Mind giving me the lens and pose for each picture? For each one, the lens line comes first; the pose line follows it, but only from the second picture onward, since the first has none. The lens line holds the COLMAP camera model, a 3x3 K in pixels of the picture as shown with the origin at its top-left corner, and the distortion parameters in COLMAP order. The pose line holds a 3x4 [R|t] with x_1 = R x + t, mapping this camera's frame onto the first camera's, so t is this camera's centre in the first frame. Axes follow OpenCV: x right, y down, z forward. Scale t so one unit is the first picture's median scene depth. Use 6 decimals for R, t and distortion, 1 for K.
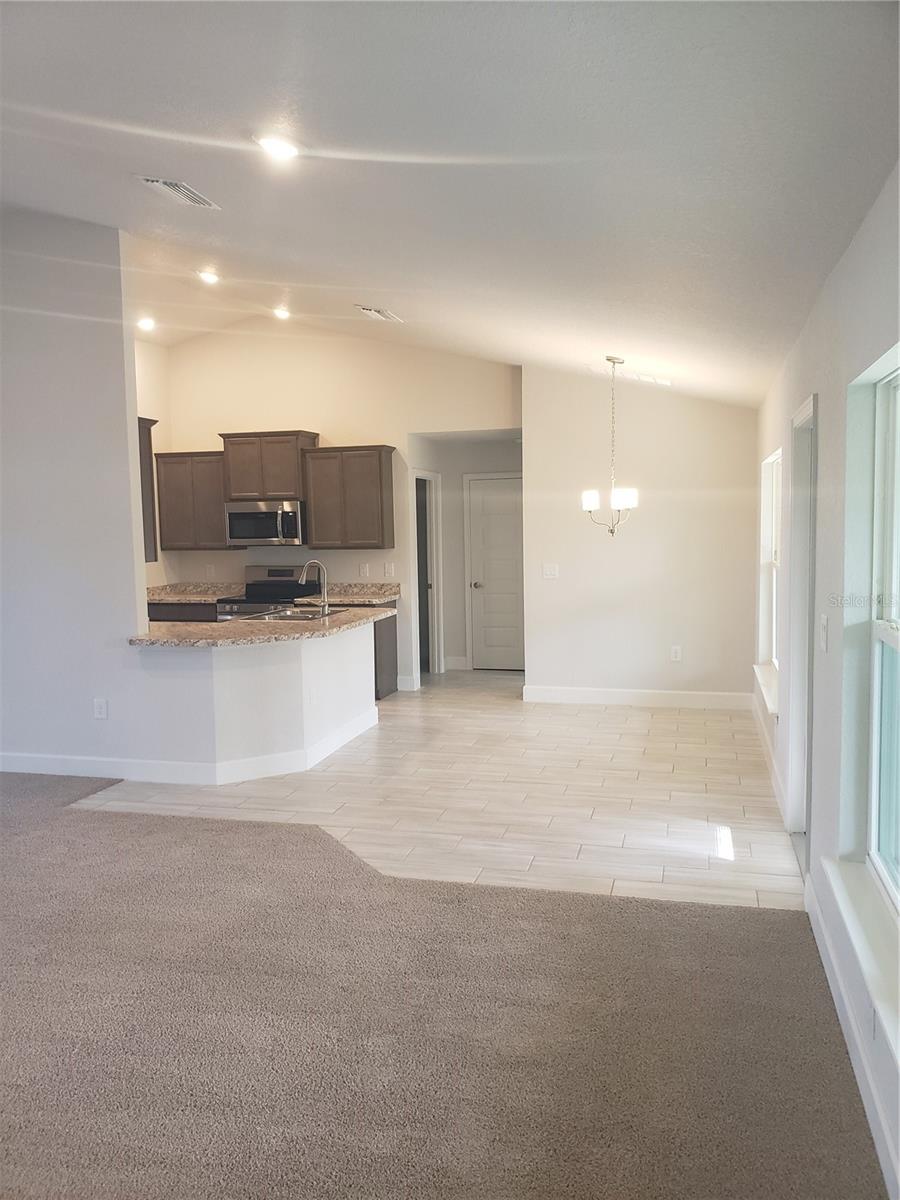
lens RADIAL K [[940.7, 0, 450.5], [0, 940.7, 601.5], [0, 0, 1]] dist [0.004323, -0.007192]
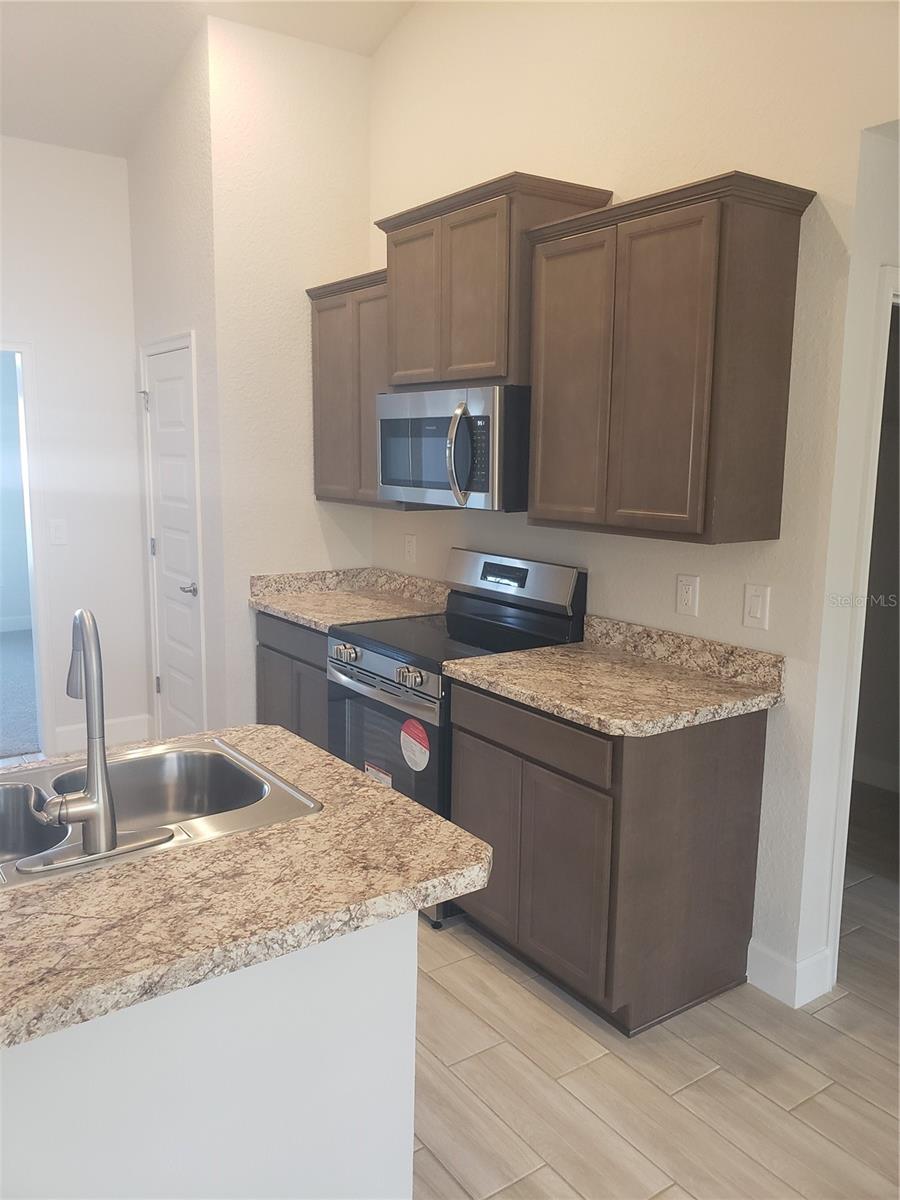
lens RADIAL K [[940.7, 0, 445.0], [0, 940.7, 593.3], [0, 0, 1]] dist [0.004323, -0.007192]
pose [[0.758278, 0.120561, -0.640687, 0.055424], [-0.066855, 0.991951, 0.107534, -0.064583], [0.648495, -0.038708, 0.760234, 0.701252]]
